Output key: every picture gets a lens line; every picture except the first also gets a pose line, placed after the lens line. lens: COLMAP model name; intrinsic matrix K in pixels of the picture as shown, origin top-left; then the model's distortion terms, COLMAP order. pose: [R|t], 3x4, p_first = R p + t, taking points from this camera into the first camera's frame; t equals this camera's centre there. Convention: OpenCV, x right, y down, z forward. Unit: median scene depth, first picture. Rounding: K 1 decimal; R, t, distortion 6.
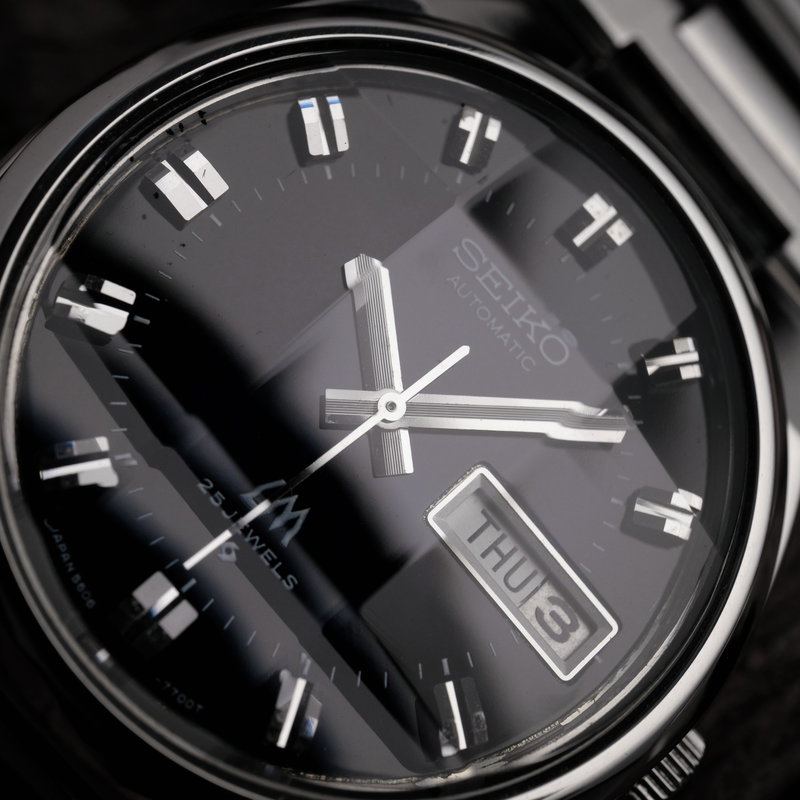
lens RADIAL K [[1472.4, 0, 400.8], [0, 1472.4, 403.0], [0, 0, 1]] dist [0.036231, 0.000000]
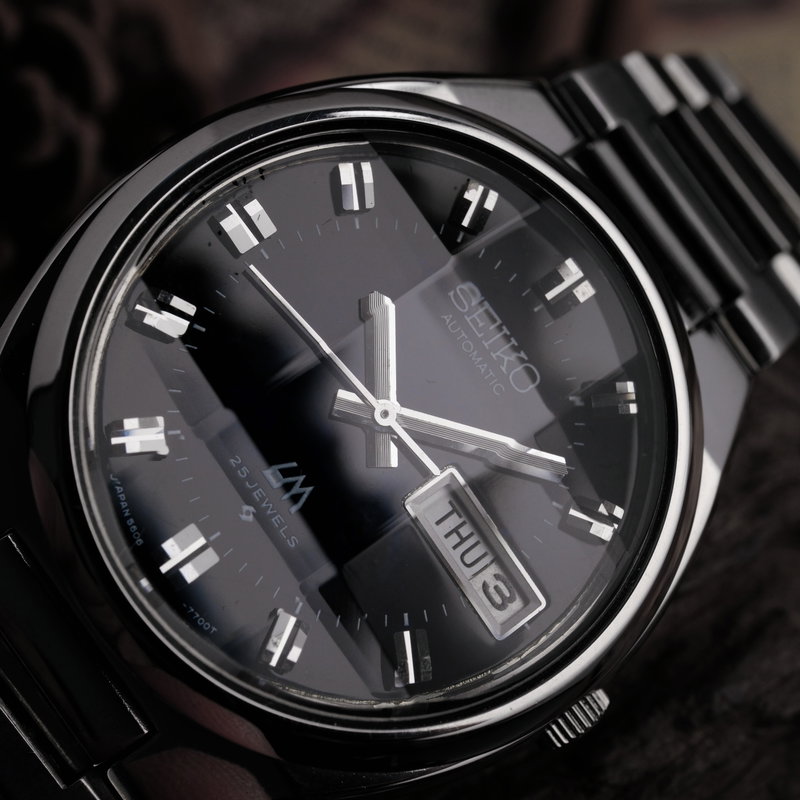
lens RADIAL K [[1472.4, 0, 400.2], [0, 1472.4, 406.5], [0, 0, 1]] dist [0.036231, 0.000000]
pose [[0.993981, 0.103542, -0.035779, 0.050026], [-0.102164, 0.994026, 0.038417, -0.053035], [0.039543, -0.034530, 0.998621, -0.270529]]
